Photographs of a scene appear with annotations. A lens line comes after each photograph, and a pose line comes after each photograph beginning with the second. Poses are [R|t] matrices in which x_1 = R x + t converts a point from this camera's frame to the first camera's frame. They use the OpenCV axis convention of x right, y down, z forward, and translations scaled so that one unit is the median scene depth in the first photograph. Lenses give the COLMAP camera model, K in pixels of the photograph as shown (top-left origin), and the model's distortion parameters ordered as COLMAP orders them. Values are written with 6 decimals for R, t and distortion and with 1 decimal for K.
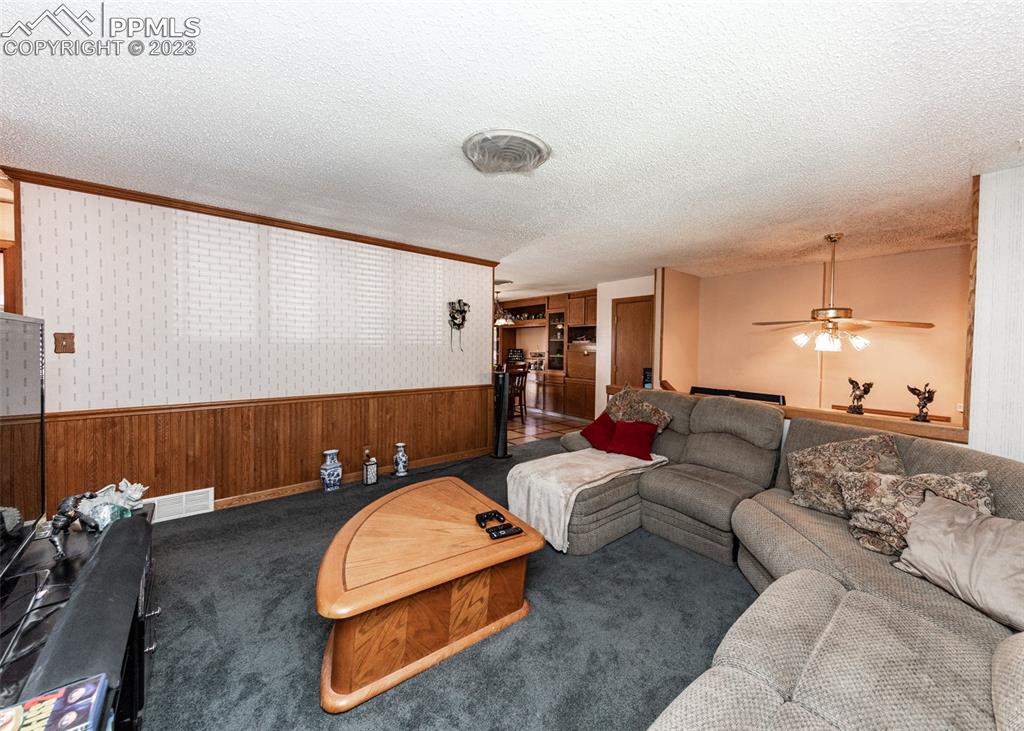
lens RADIAL K [[377.4, 0, 512.0], [0, 377.4, 365.5], [0, 0, 1]] dist [0.000504, -0.000002]
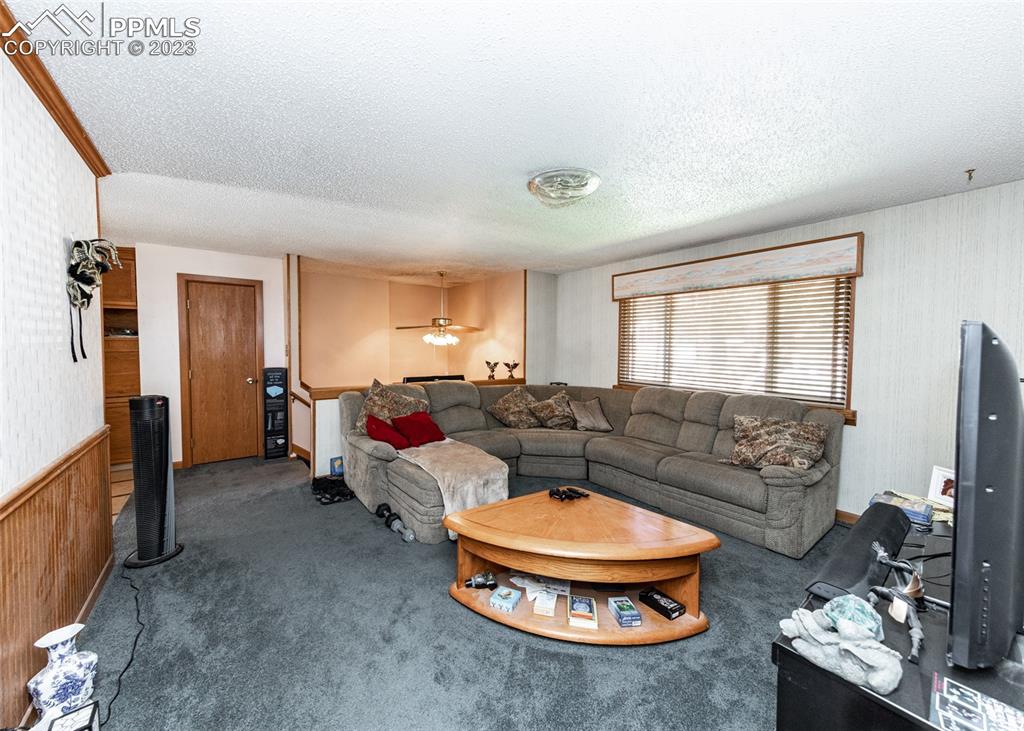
lens RADIAL K [[377.4, 0, 512.0], [0, 377.4, 365.5], [0, 0, 1]] dist [0.000504, -0.000002]
pose [[0.021110, -0.067185, 0.997517, -0.572466], [0.044915, 0.996796, 0.066186, -0.036025], [-0.998768, 0.043407, 0.024060, 0.525817]]
